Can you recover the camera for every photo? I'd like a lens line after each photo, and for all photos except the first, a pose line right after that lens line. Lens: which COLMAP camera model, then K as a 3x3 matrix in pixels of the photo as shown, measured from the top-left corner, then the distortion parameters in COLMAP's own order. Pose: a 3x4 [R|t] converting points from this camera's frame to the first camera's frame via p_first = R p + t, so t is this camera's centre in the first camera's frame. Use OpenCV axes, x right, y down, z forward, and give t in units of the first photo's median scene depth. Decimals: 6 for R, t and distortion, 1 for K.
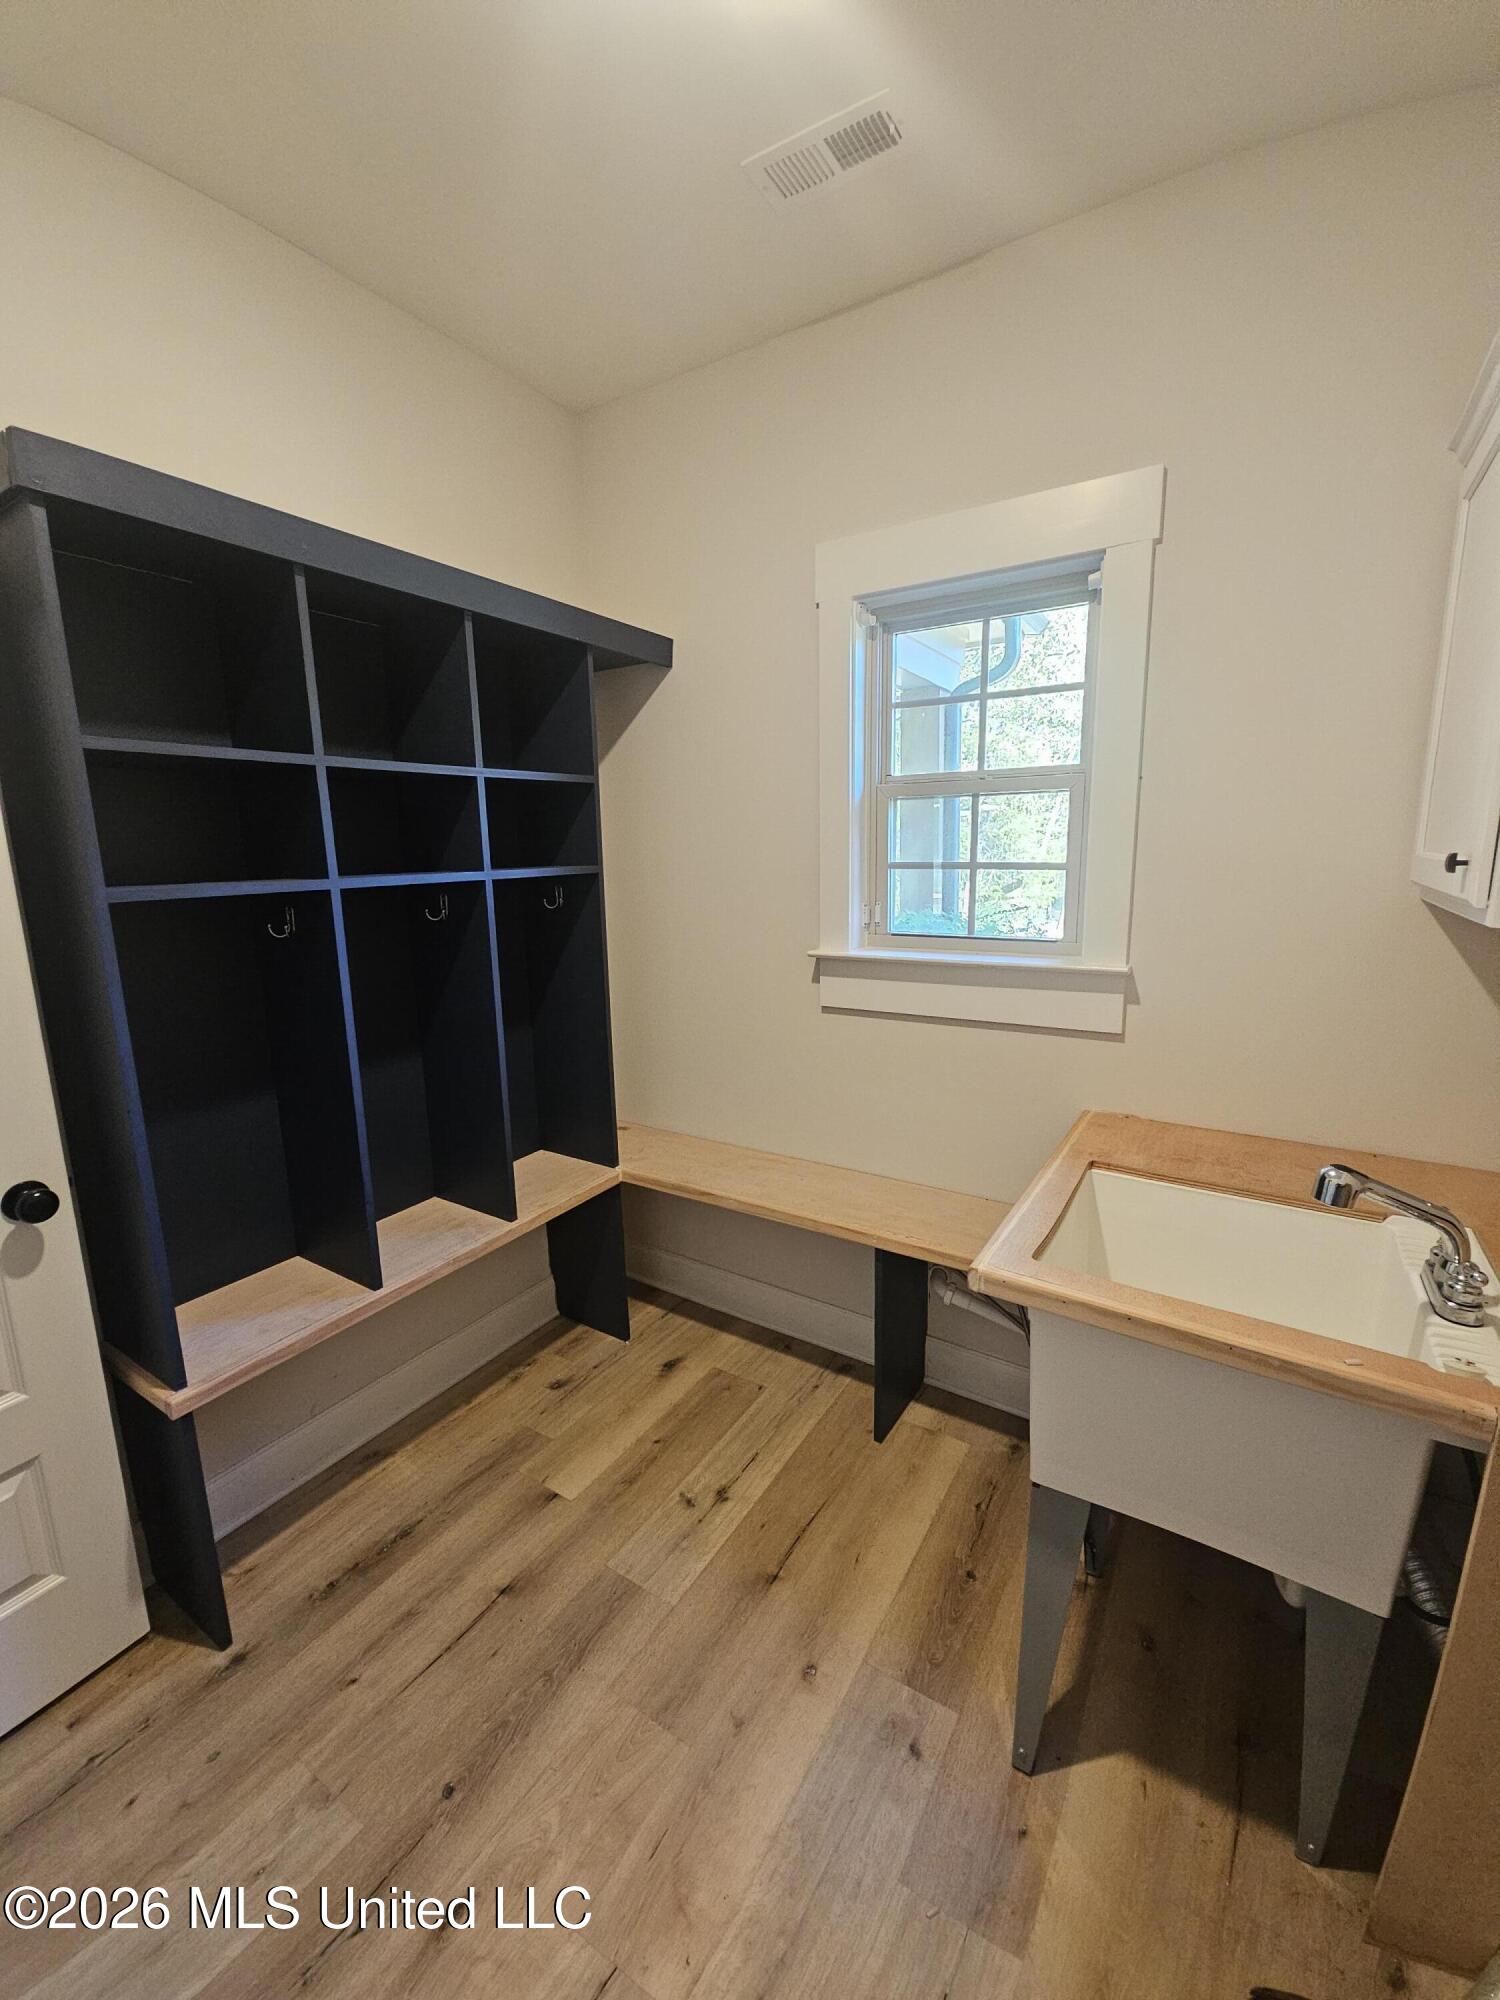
lens RADIAL K [[809.1, 0, 746.1], [0, 809.1, 998.0], [0, 0, 1]] dist [0.004363, -0.004813]
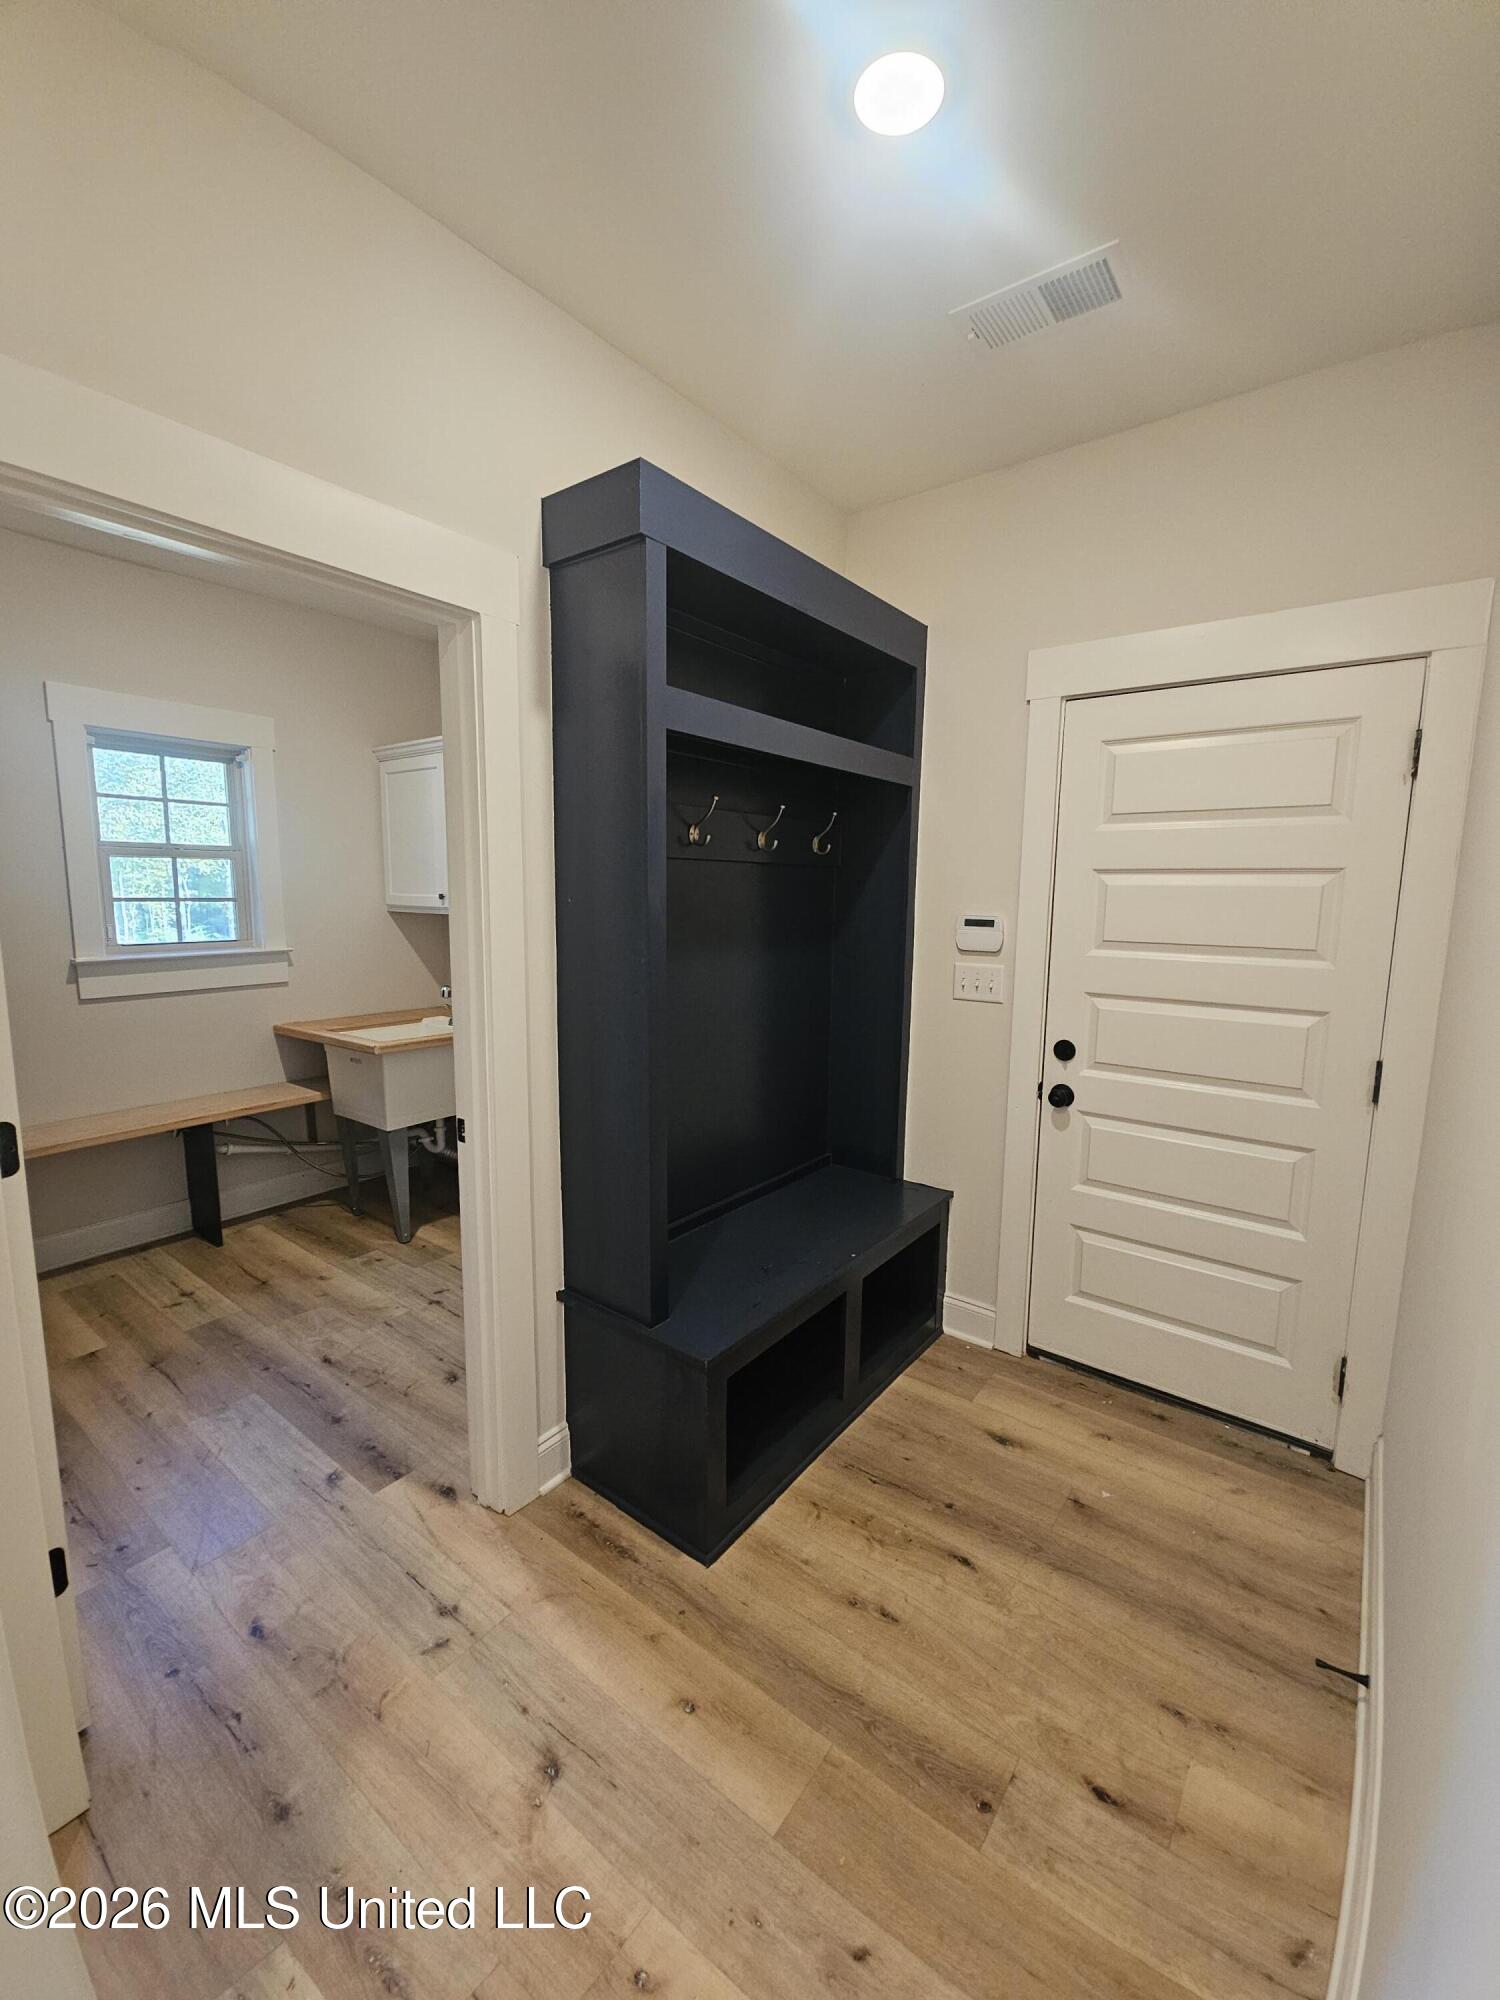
lens RADIAL K [[809.1, 0, 746.1], [0, 809.1, 998.0], [0, 0, 1]] dist [0.004363, -0.004813]
pose [[0.080770, -0.110580, 0.990580, -1.418894], [0.170925, 0.980641, 0.095534, 0.083989], [-0.981968, 0.161599, 0.098107, -0.310700]]
